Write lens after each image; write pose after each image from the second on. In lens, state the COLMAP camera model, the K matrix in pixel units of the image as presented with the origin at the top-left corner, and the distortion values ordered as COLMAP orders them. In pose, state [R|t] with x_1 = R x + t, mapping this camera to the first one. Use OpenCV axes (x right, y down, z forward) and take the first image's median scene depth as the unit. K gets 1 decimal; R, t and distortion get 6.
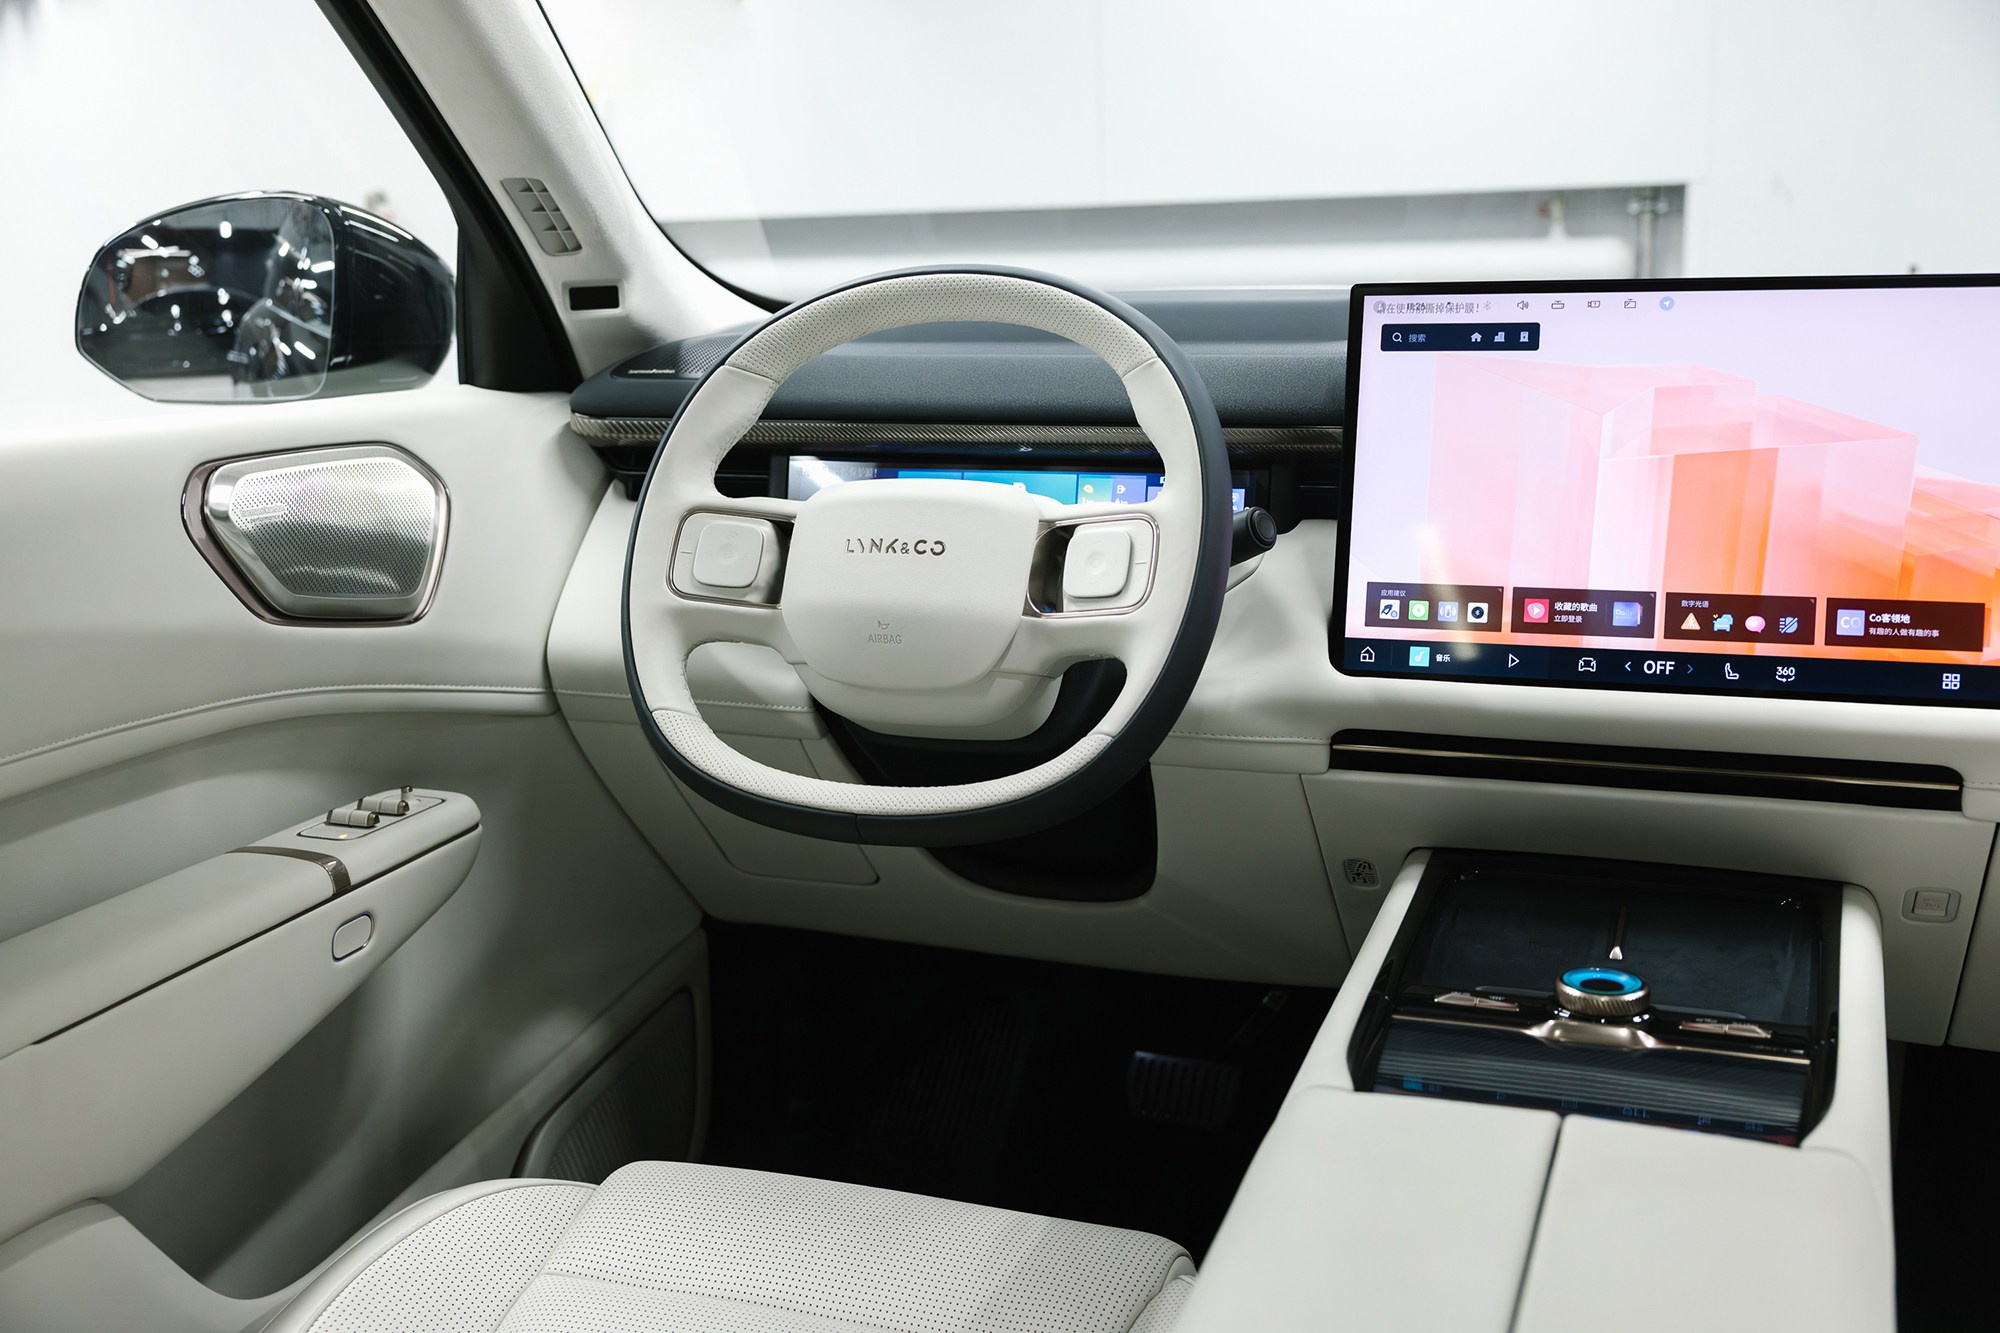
lens RADIAL K [[2005.7, 0, 999.0], [0, 2005.7, 665.7], [0, 0, 1]] dist [-0.029749, 0.000000]
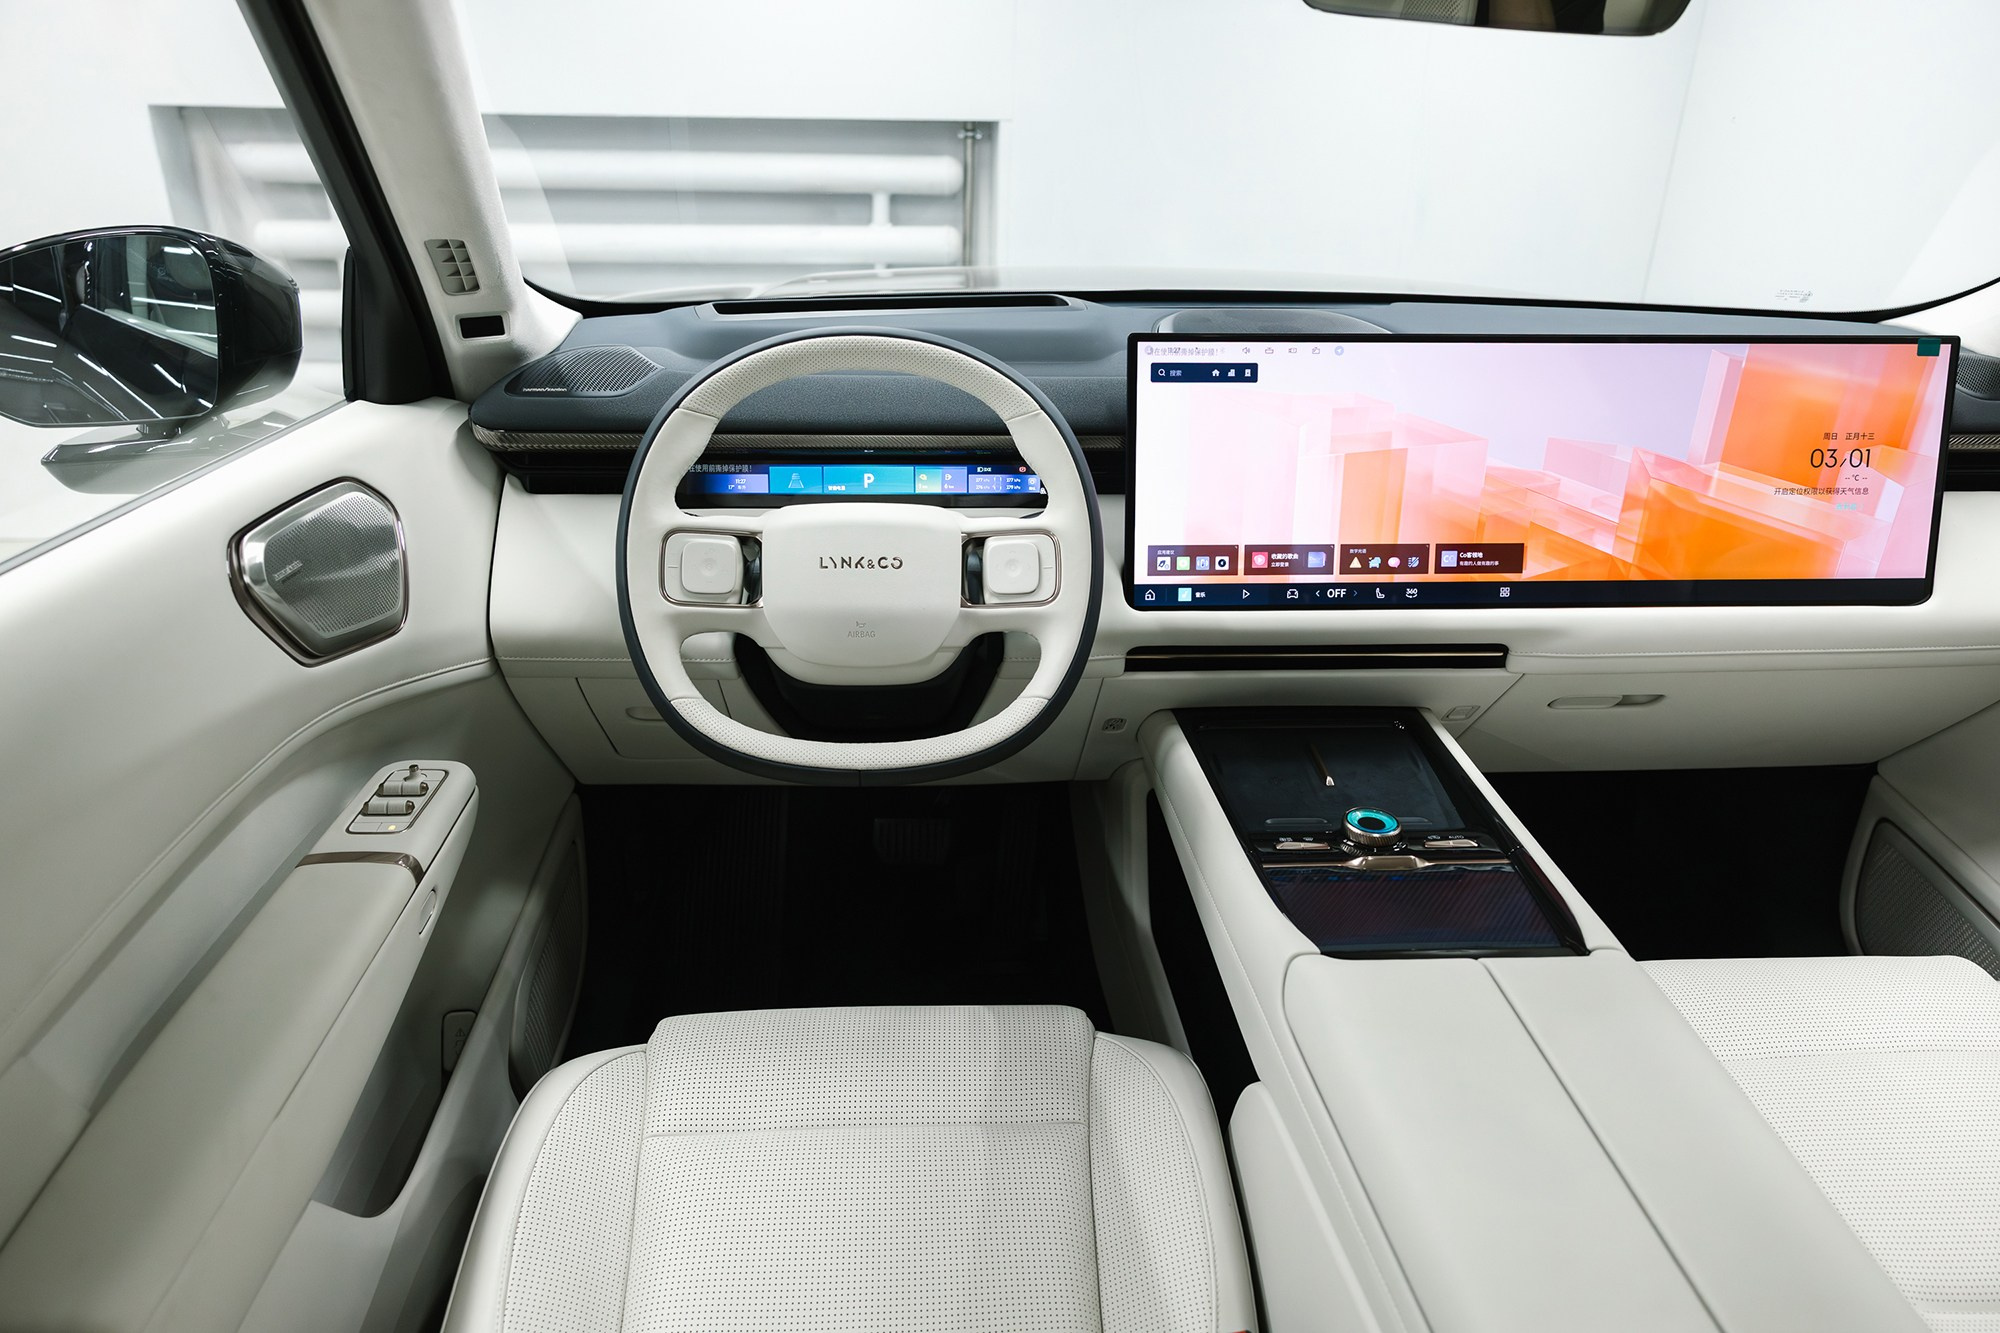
lens RADIAL K [[1315.6, 0, 988.9], [0, 1315.6, 659.3], [0, 0, 1]] dist [-0.016024, 0.002618]
pose [[0.916131, -0.123451, 0.381398, -0.302656], [0.047530, 0.978141, 0.202436, -0.163311], [-0.398052, -0.167330, 0.901973, 0.175170]]
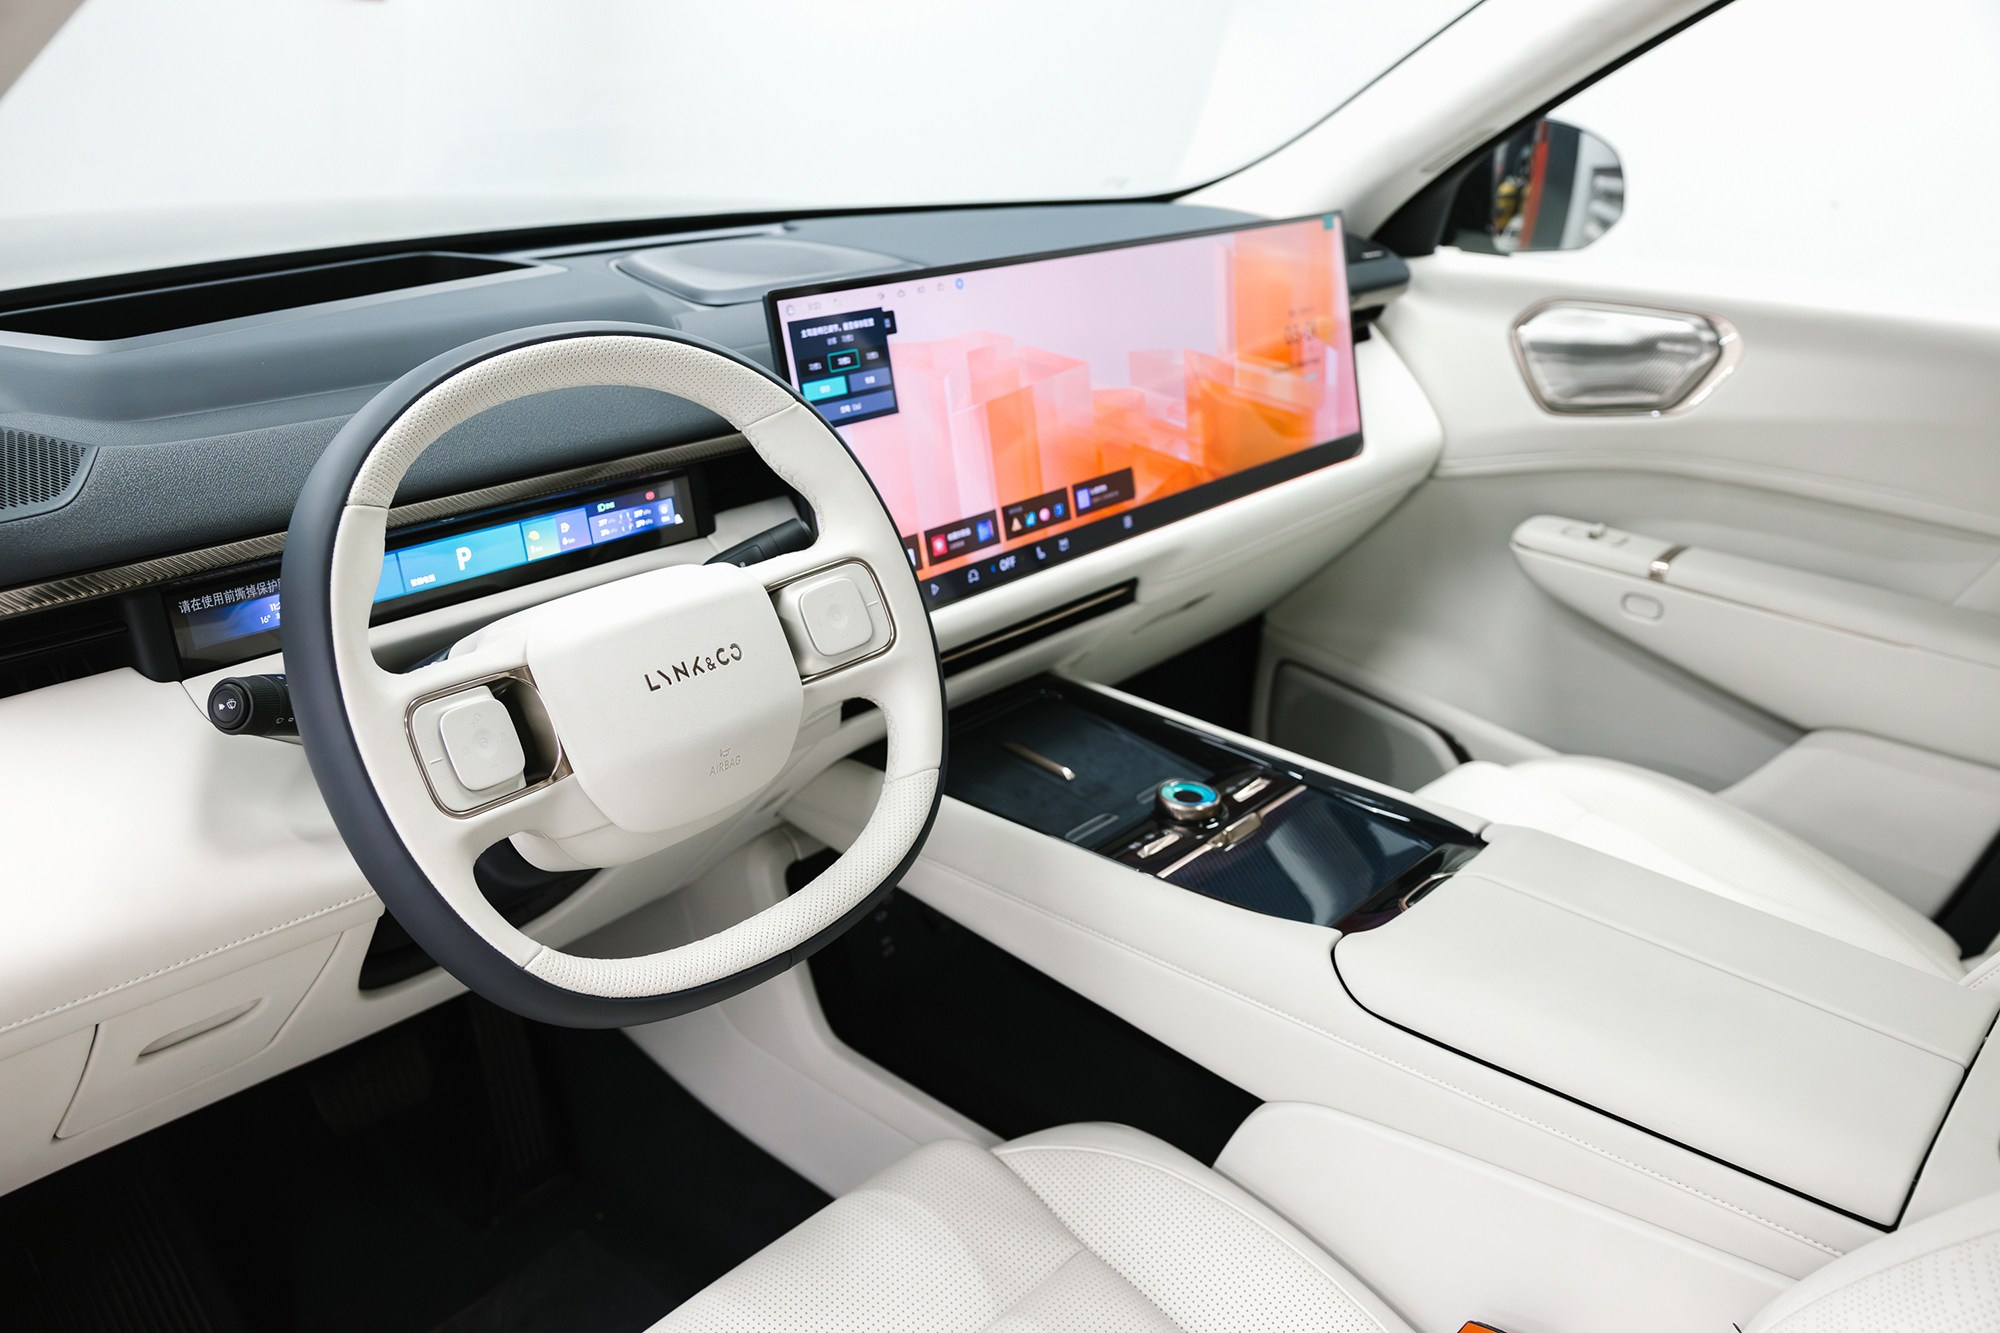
lens RADIAL K [[1614.1, 0, 1008.9], [0, 1614.1, 674.2], [0, 0, 1]] dist [-0.056016, -0.008543]
pose [[0.338023, -0.331096, 0.880974, -0.618497], [0.146592, 0.943171, 0.298225, -0.241966], [-0.929651, 0.028337, 0.367350, 0.591401]]
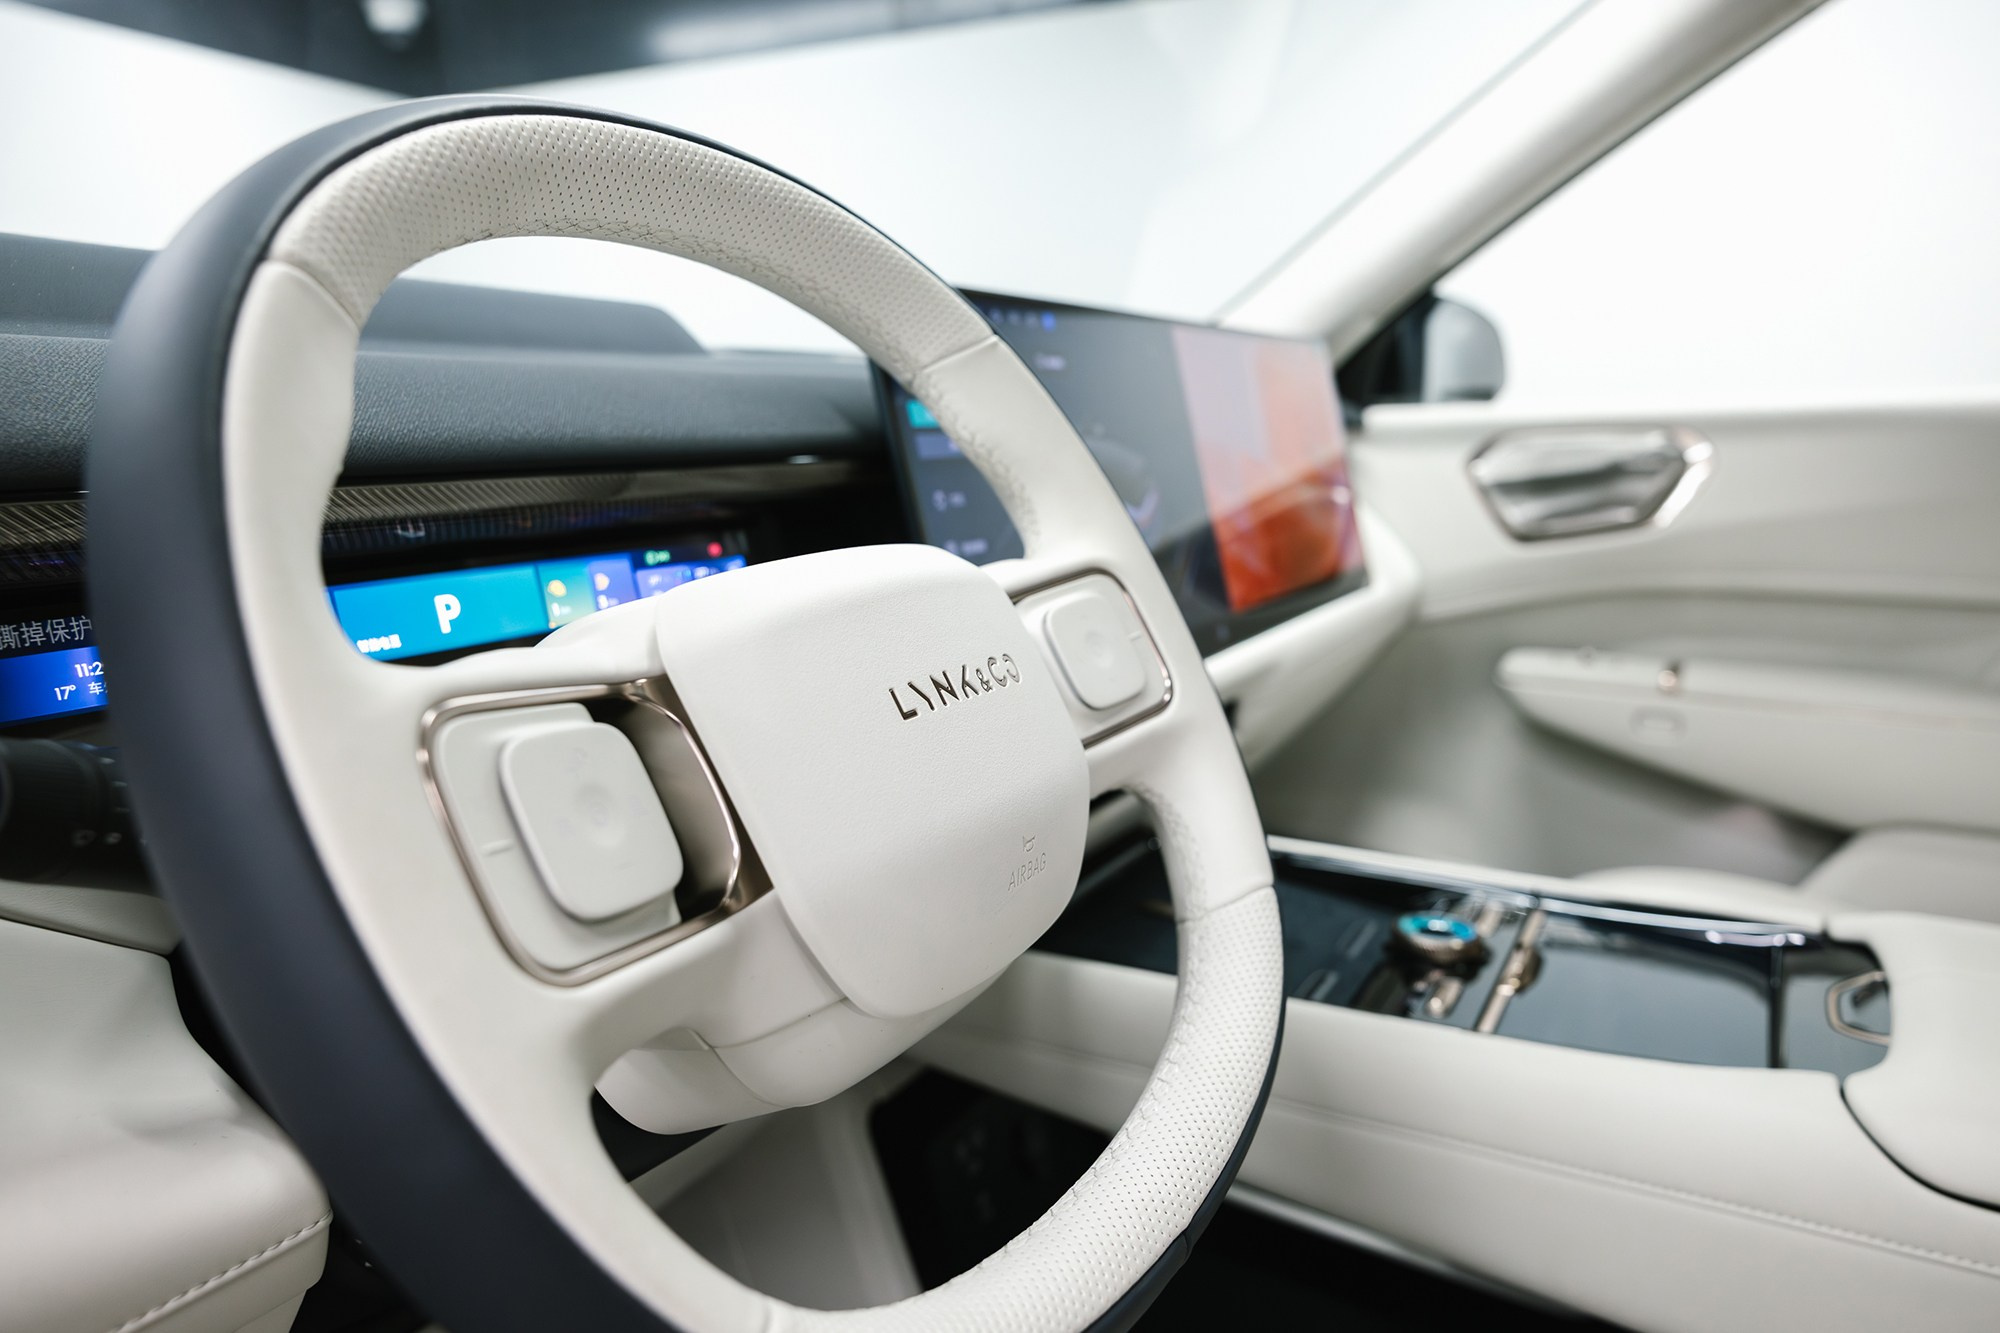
lens RADIAL K [[1315.6, 0, 1006.4], [0, 1315.6, 686.2], [0, 0, 1]] dist [-0.016024, 0.002618]
pose [[0.164509, -0.173991, 0.970909, -0.341741], [0.208039, 0.968298, 0.138273, -0.096595], [-0.964187, 0.179239, 0.195491, 0.903559]]
